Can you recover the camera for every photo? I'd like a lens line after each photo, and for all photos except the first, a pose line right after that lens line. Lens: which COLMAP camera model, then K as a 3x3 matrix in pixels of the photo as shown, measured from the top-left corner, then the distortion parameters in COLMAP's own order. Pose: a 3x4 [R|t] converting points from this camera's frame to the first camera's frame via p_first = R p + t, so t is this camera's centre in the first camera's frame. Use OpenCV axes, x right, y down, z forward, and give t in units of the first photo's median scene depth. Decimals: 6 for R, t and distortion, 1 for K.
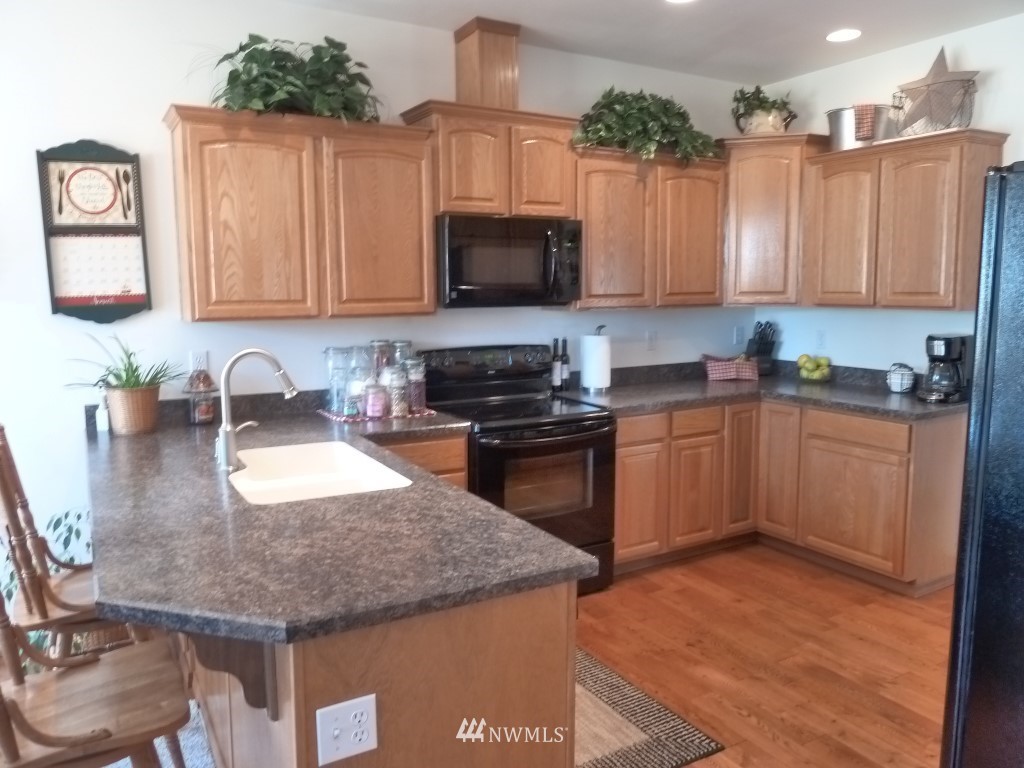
lens RADIAL K [[766.8, 0, 514.7], [0, 766.8, 378.8], [0, 0, 1]] dist [-0.027896, -0.003570]
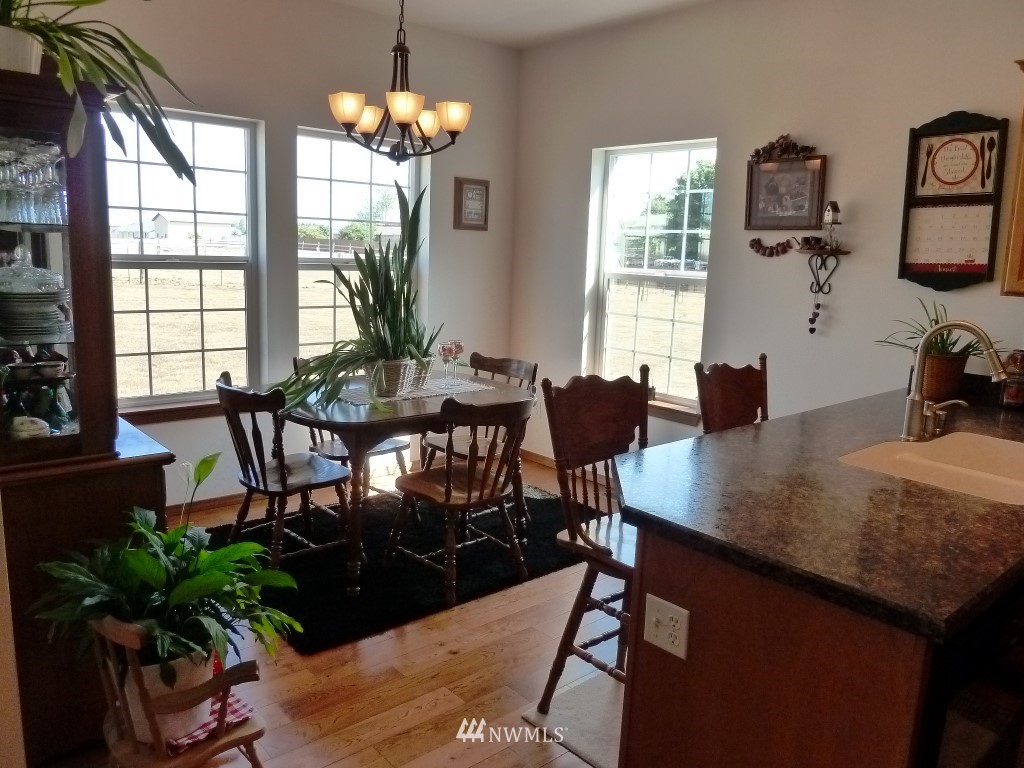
lens RADIAL K [[766.8, 0, 514.5], [0, 766.8, 383.8], [0, 0, 1]] dist [-0.027896, -0.003570]
pose [[0.197318, 0.184042, -0.962909, 0.370468], [-0.154539, 0.975779, 0.154833, -0.019591], [0.968082, 0.118256, 0.220980, 0.226360]]
